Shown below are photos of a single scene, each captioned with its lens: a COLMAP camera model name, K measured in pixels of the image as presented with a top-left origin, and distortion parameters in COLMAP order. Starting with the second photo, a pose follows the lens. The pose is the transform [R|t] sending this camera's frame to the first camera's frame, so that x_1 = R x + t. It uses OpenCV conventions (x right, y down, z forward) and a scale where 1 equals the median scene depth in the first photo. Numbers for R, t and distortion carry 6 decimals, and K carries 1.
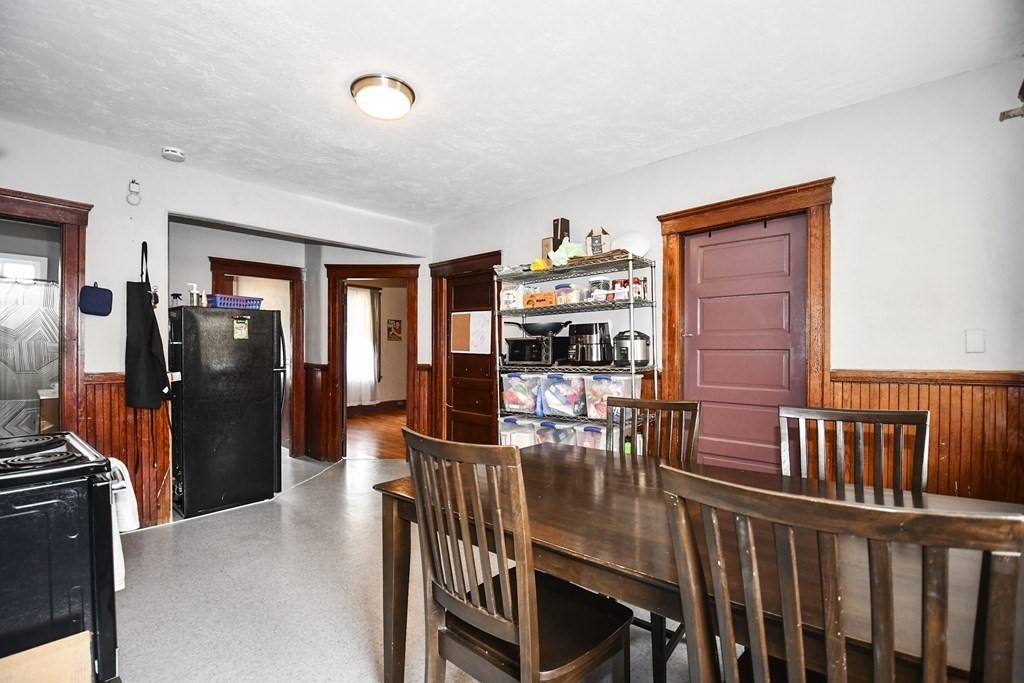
lens RADIAL K [[466.0, 0, 475.0], [0, 466.0, 348.4], [0, 0, 1]] dist [0.001952, -0.022108]
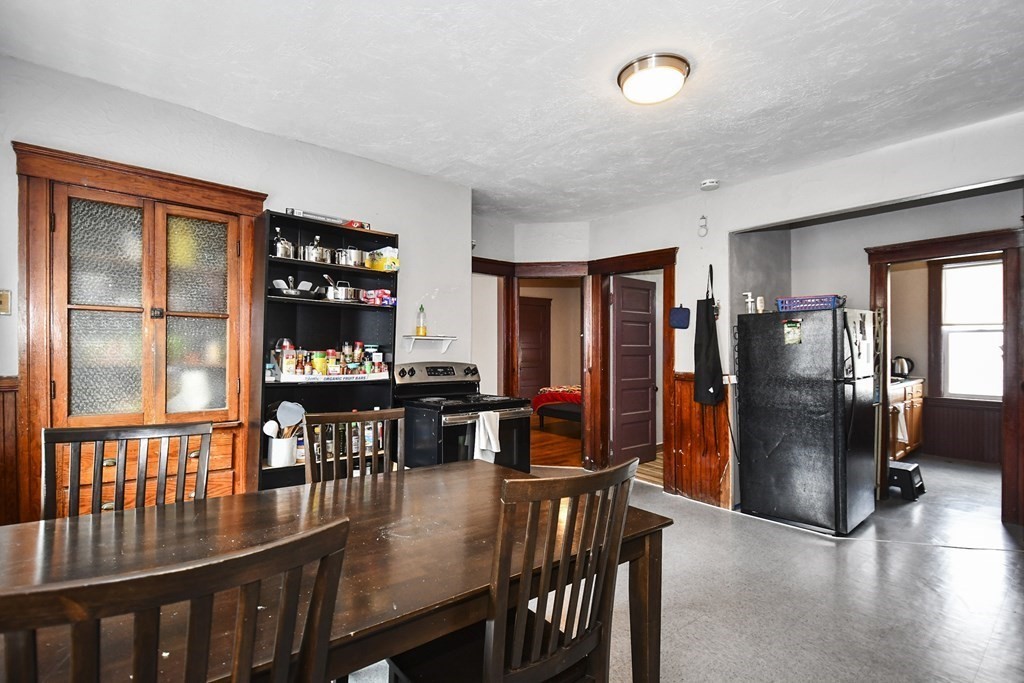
lens RADIAL K [[484.3, 0, 507.0], [0, 484.3, 344.5], [0, 0, 1]] dist [0.000673, -0.000354]
pose [[-0.112512, -0.017854, -0.993490, 0.596082], [0.000024, 0.999839, -0.017971, -0.001136], [0.993650, -0.002046, -0.112493, 0.633741]]
